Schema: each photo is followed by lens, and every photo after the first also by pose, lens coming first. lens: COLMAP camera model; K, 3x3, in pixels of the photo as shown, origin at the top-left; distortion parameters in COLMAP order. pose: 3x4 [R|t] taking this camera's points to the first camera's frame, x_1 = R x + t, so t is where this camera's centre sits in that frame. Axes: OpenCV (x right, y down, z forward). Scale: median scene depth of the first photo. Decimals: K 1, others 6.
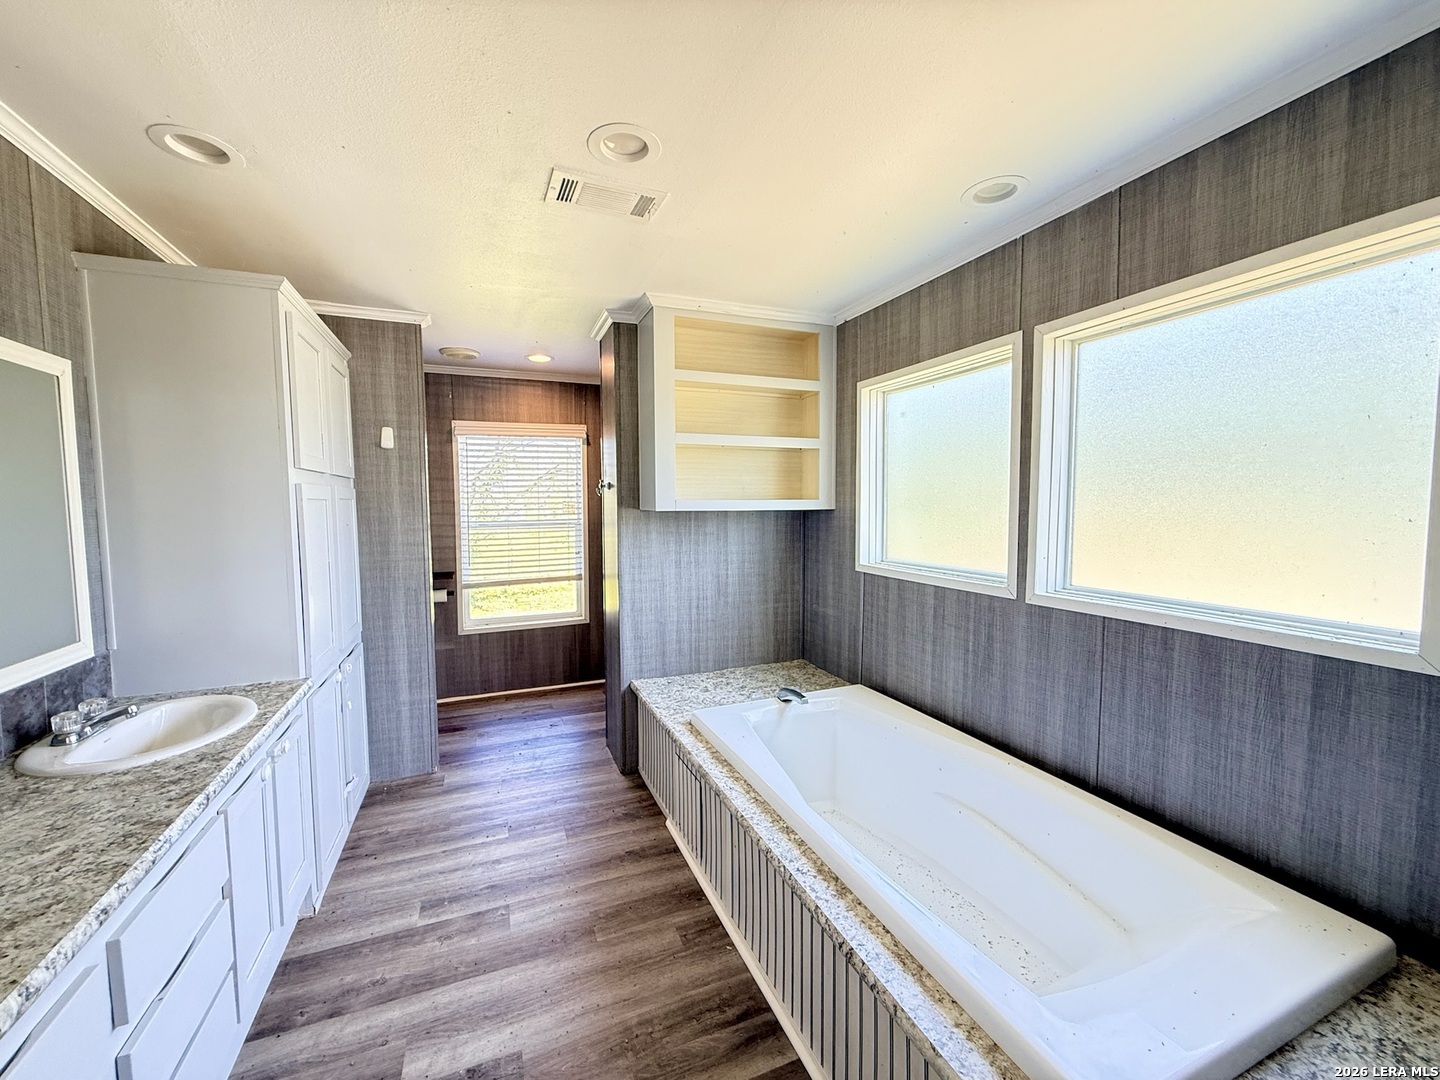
lens RADIAL K [[571.1, 0, 726.5], [0, 571.1, 542.1], [0, 0, 1]] dist [0.002638, -0.001736]
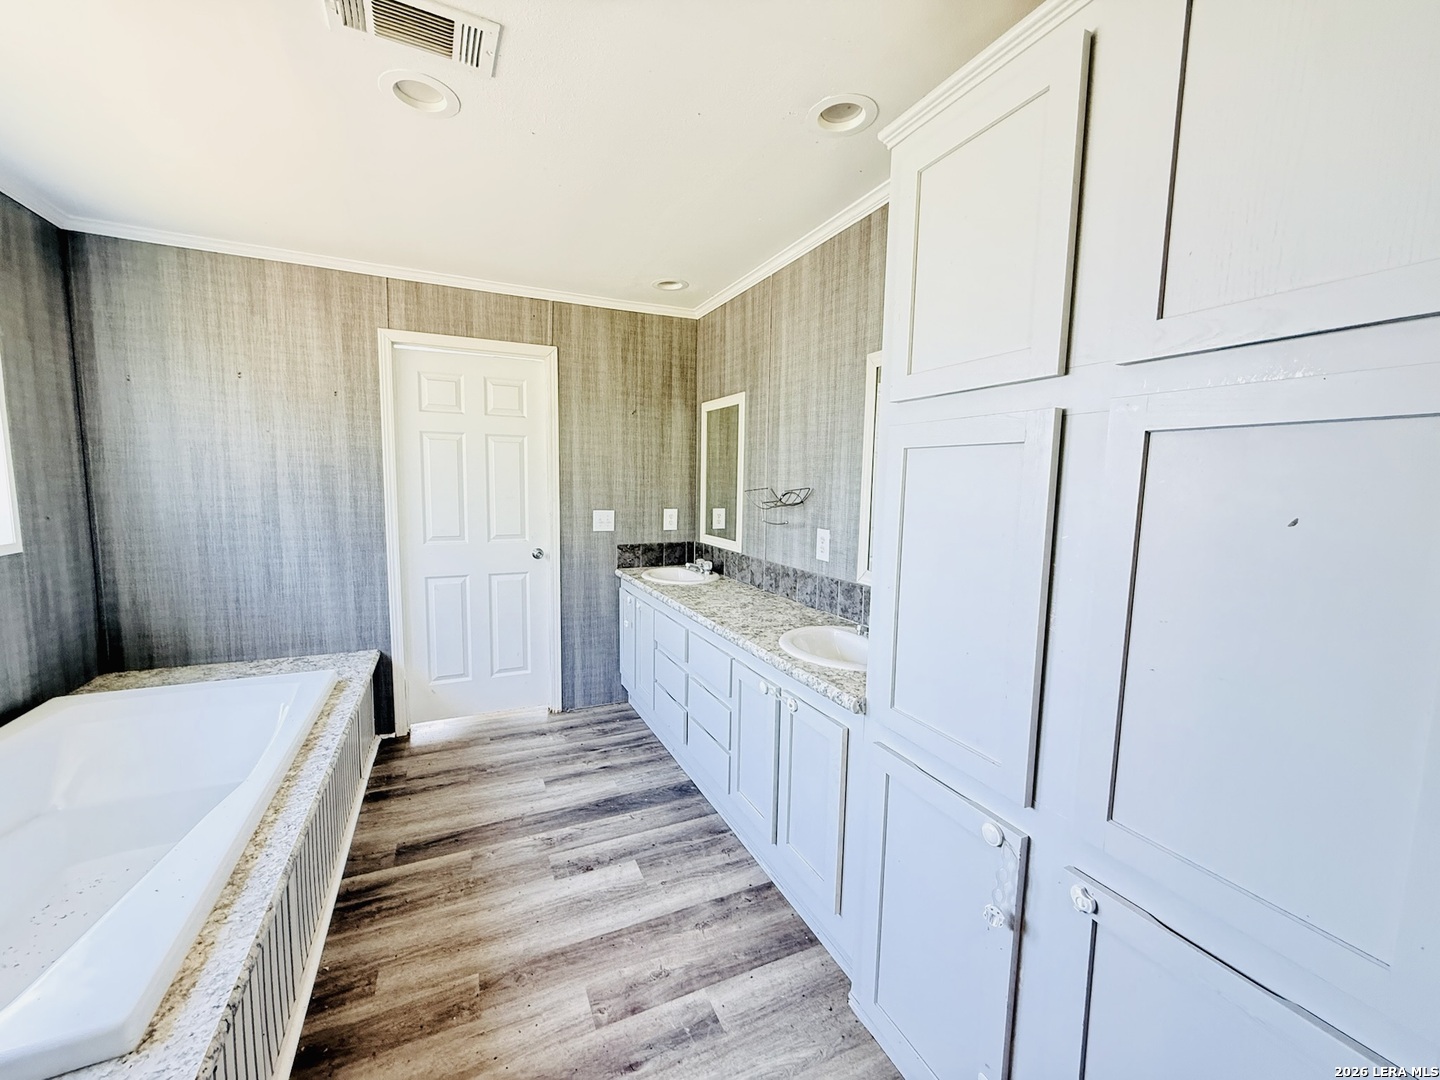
lens RADIAL K [[571.1, 0, 723.9], [0, 571.1, 533.6], [0, 0, 1]] dist [0.002638, -0.001736]
pose [[-0.999205, -0.003951, -0.039665, -0.586893], [-0.010444, 0.986265, 0.164842, -0.095391], [0.038469, 0.165125, -0.985522, 1.847220]]
